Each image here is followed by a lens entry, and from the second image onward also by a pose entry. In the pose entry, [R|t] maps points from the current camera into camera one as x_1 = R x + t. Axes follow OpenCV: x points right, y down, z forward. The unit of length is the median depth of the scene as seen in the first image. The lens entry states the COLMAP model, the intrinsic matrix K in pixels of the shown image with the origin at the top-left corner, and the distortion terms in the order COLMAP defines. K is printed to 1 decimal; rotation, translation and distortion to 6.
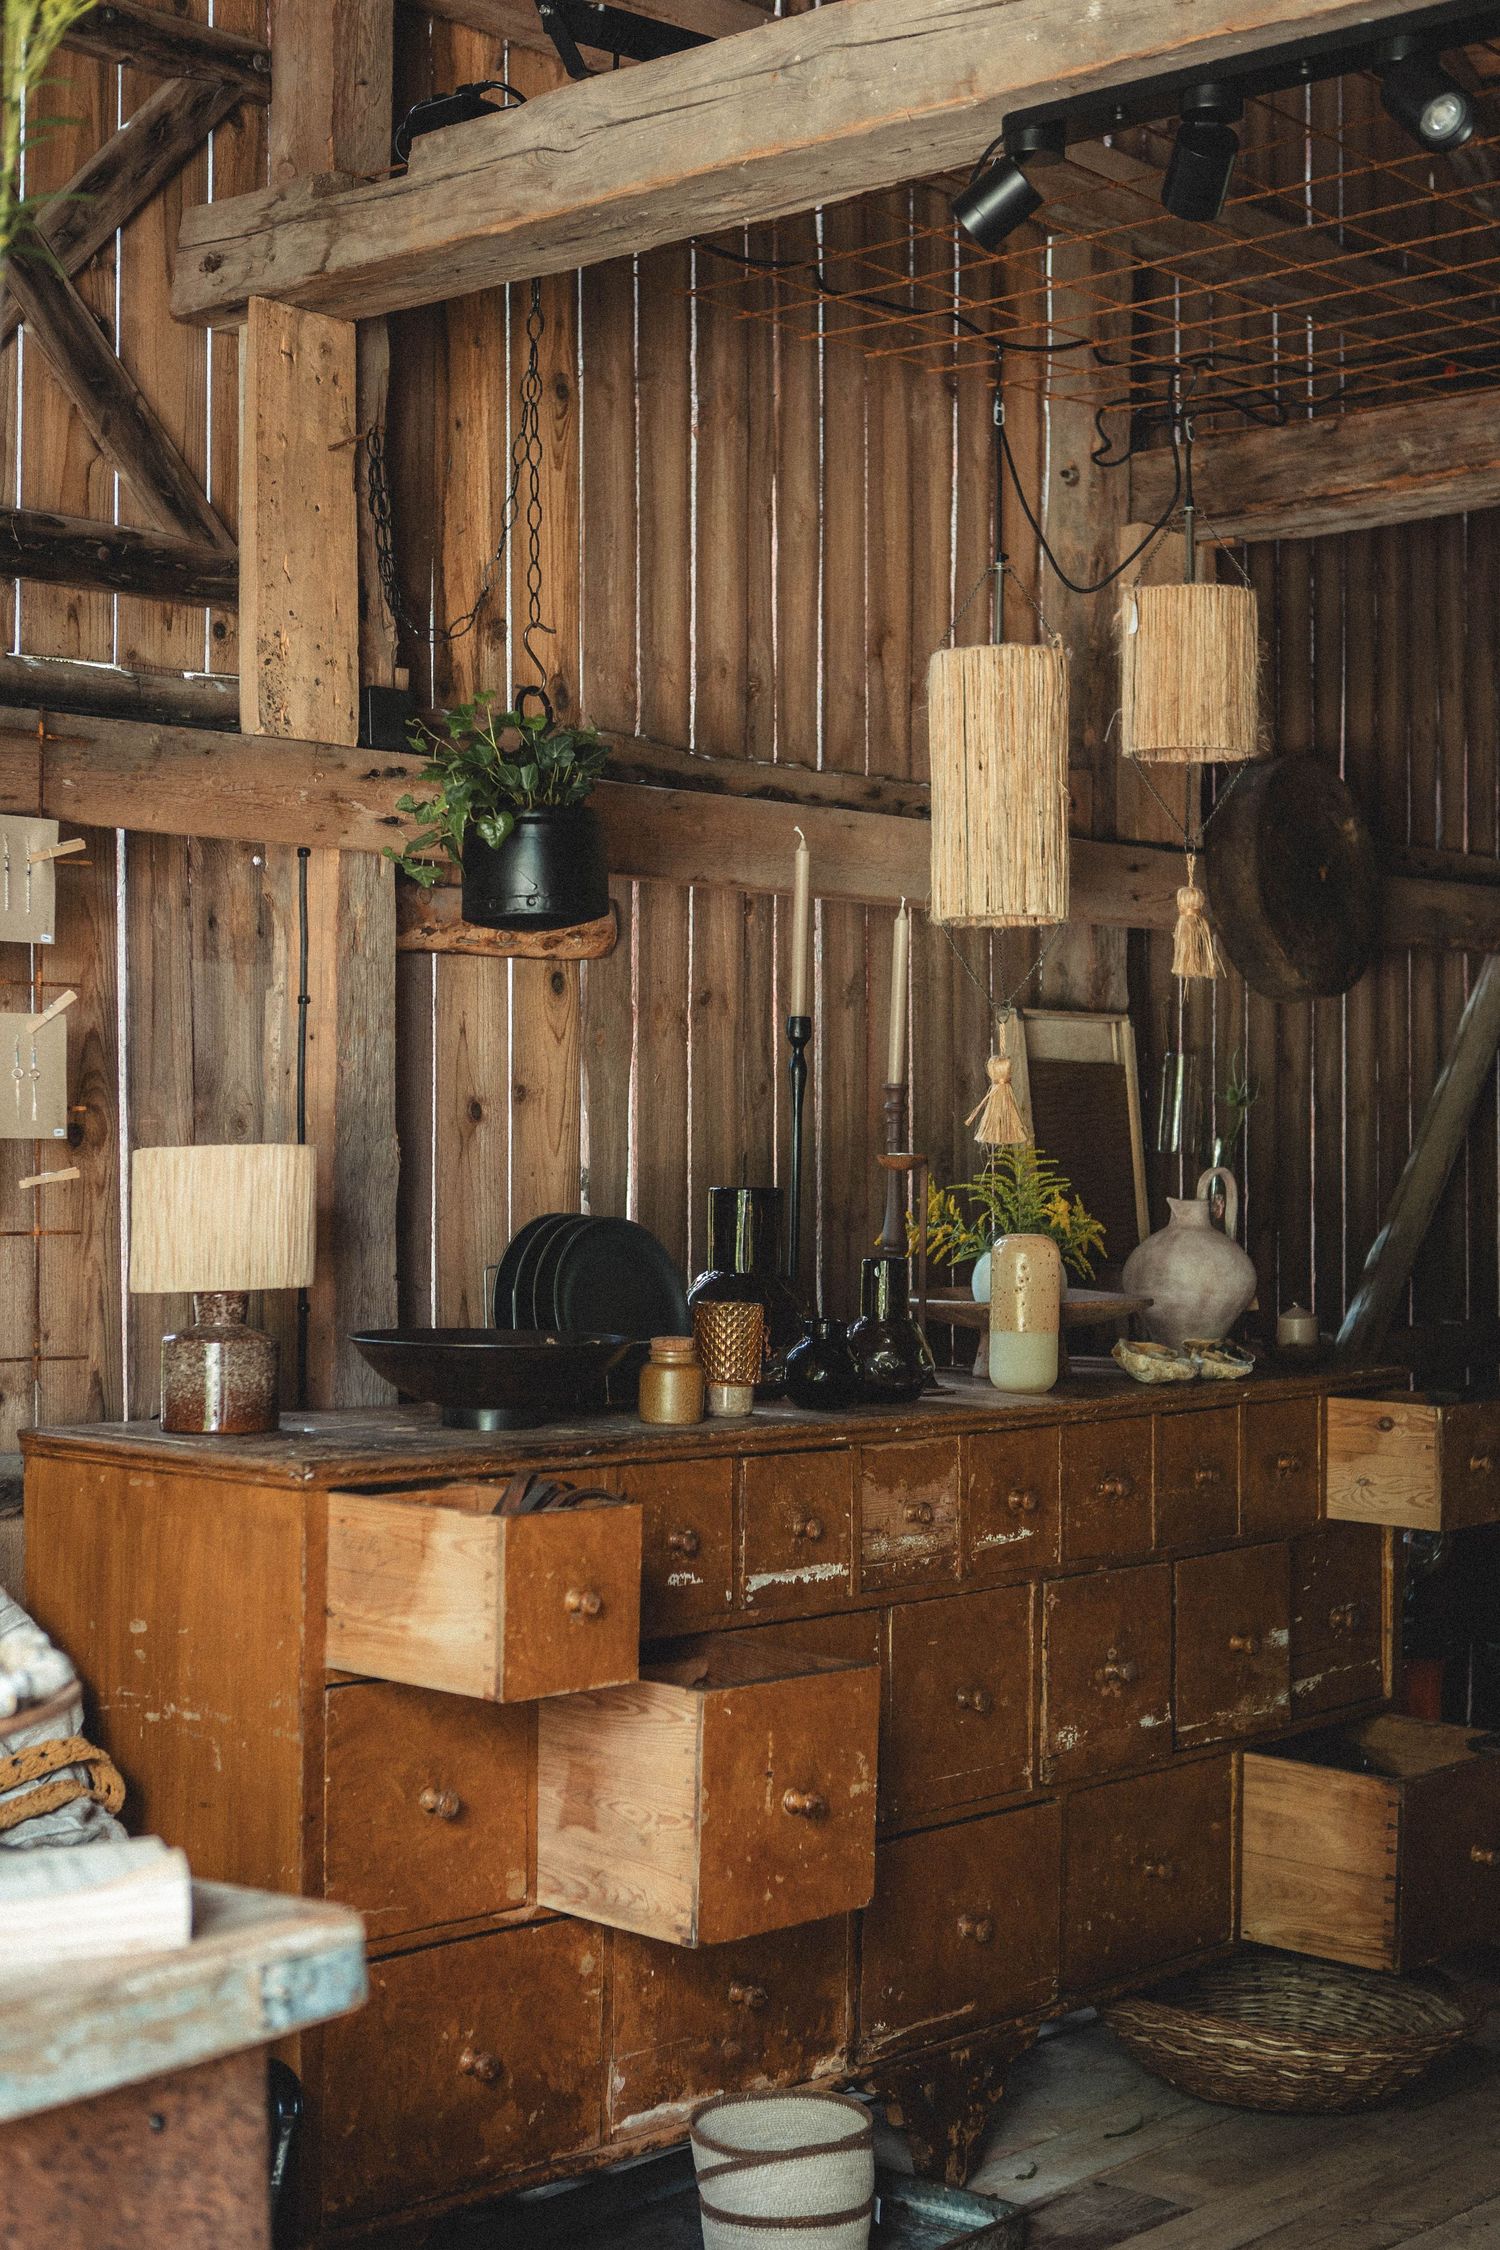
lens RADIAL K [[3196.6, 0, 748.0], [0, 3196.6, 1133.4], [0, 0, 1]] dist [-0.025400, 0.000000]
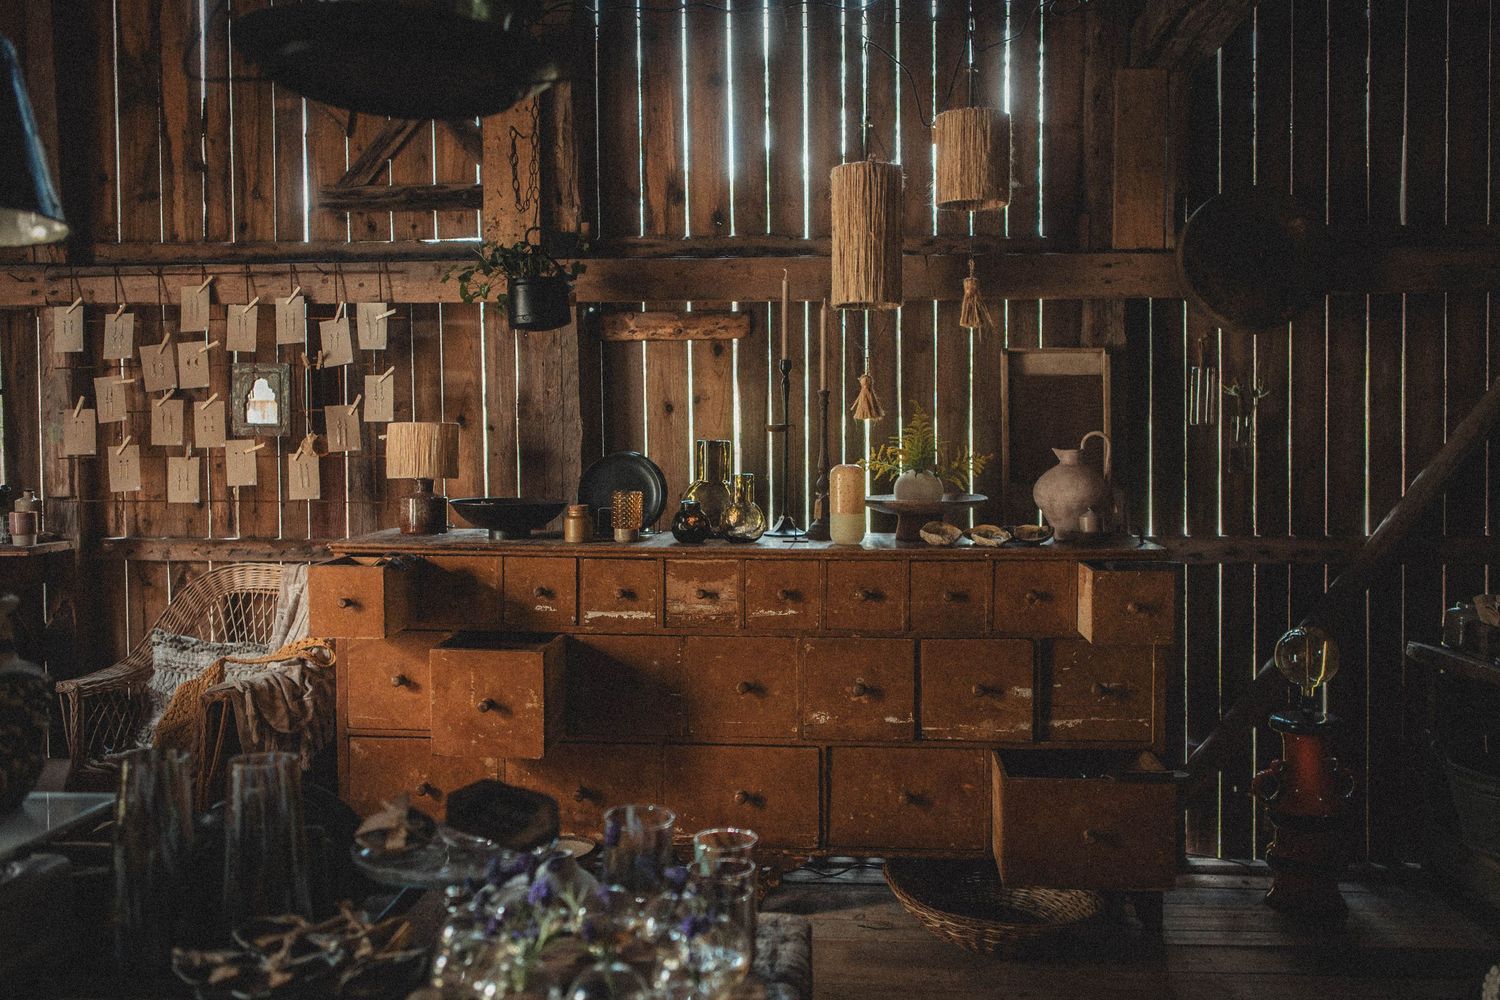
lens RADIAL K [[1315.0, 0, 745.9], [0, 1315.0, 498.8], [0, 0, 1]] dist [-0.008098, 0.002453]
pose [[0.613353, 0.030969, -0.789201, 0.659085], [0.006150, 0.999013, 0.043982, 0.015851], [0.789785, -0.031830, 0.612558, 0.432486]]
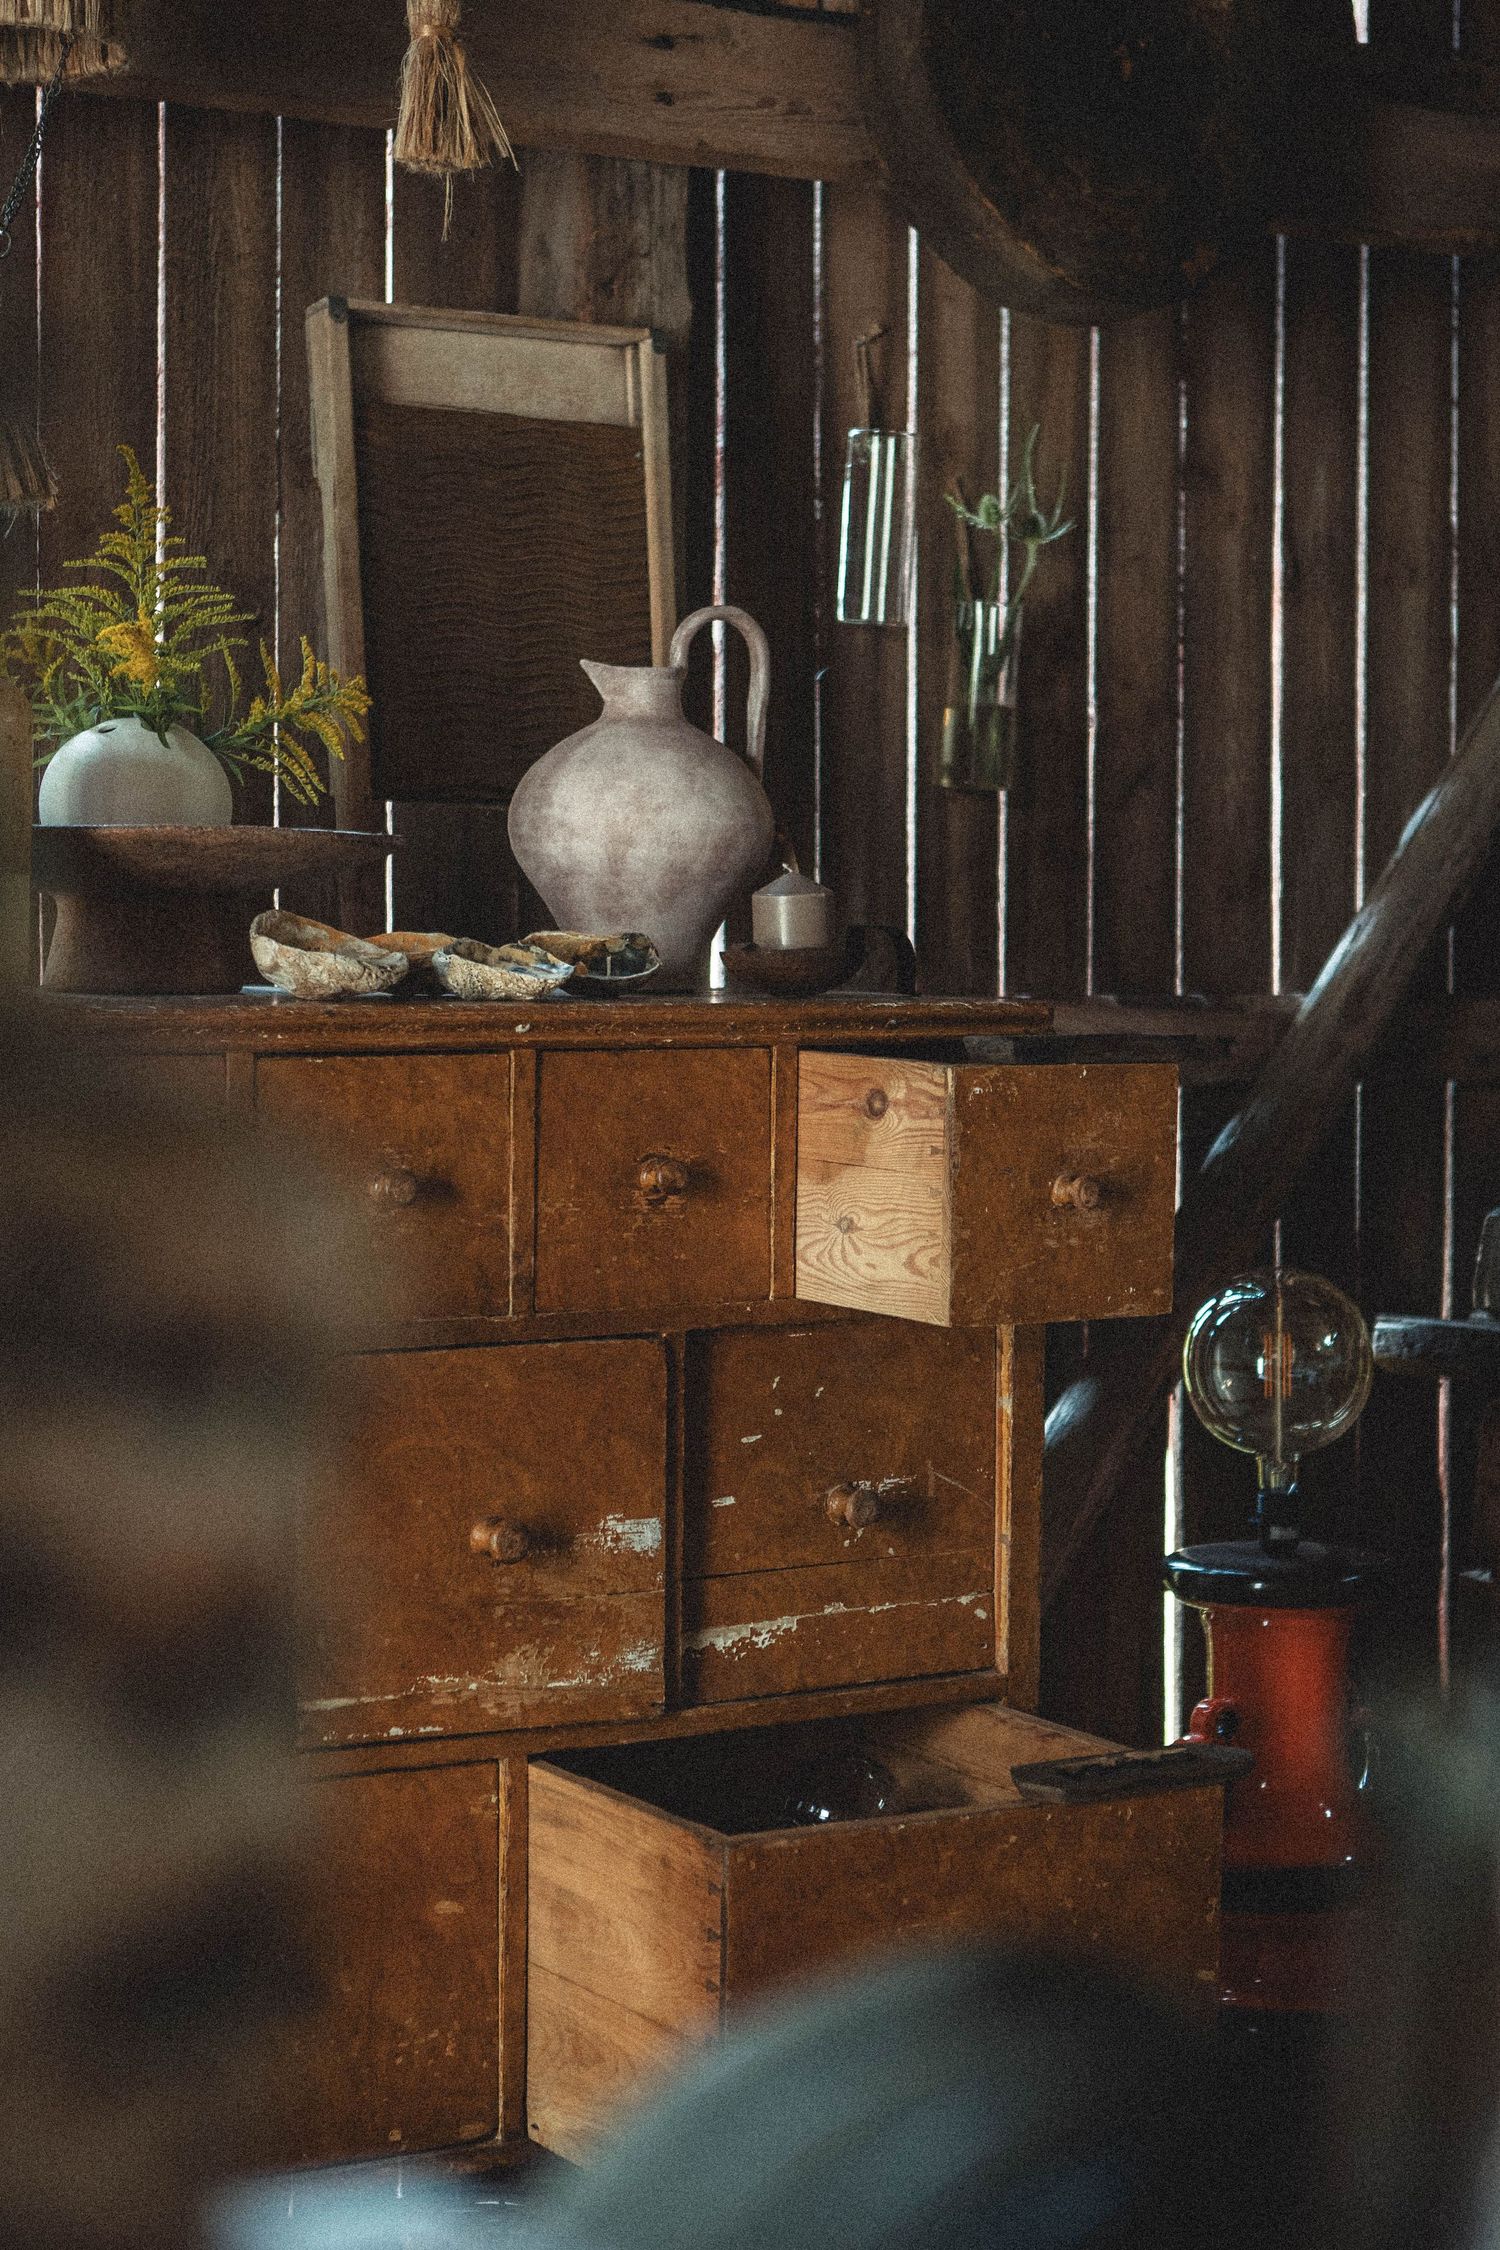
lens RADIAL K [[4227.2, 0, 752.6], [0, 4227.2, 1110.0], [0, 0, 1]] dist [-0.038993, 0.000000]
pose [[0.965106, 0.018908, -0.261176, 0.355623], [-0.006595, 0.998828, 0.047942, 0.062959], [0.261777, -0.044547, 0.964100, 0.390277]]
